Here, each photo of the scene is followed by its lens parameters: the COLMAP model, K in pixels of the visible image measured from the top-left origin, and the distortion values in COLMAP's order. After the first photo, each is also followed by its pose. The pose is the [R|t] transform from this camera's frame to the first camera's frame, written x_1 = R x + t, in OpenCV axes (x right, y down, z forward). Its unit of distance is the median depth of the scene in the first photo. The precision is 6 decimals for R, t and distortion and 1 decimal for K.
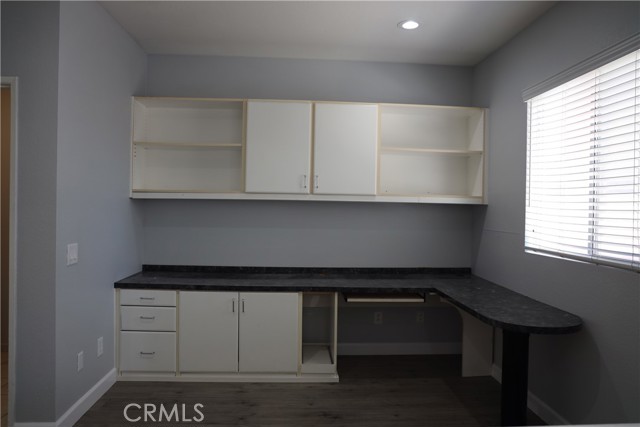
lens RADIAL K [[441.5, 0, 320.0], [0, 441.5, 213.5], [0, 0, 1]] dist [-0.093235, 0.070788]
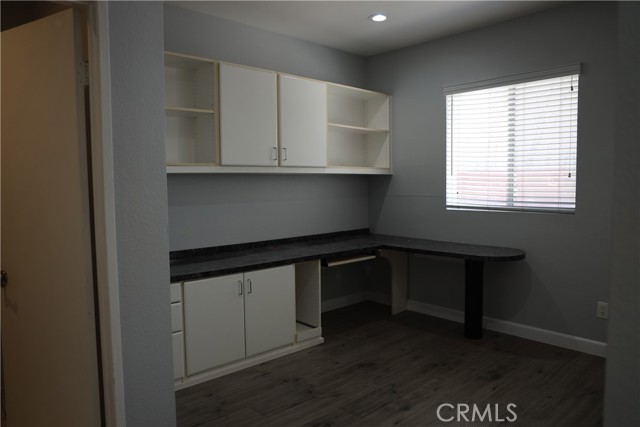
lens RADIAL K [[441.5, 0, 320.0], [0, 441.5, 213.5], [0, 0, 1]] dist [-0.093235, 0.070788]
pose [[0.778508, -0.070922, 0.623615, -0.582698], [0.033179, 0.996856, 0.071950, -0.006993], [-0.626757, -0.035323, 0.778413, 0.166359]]
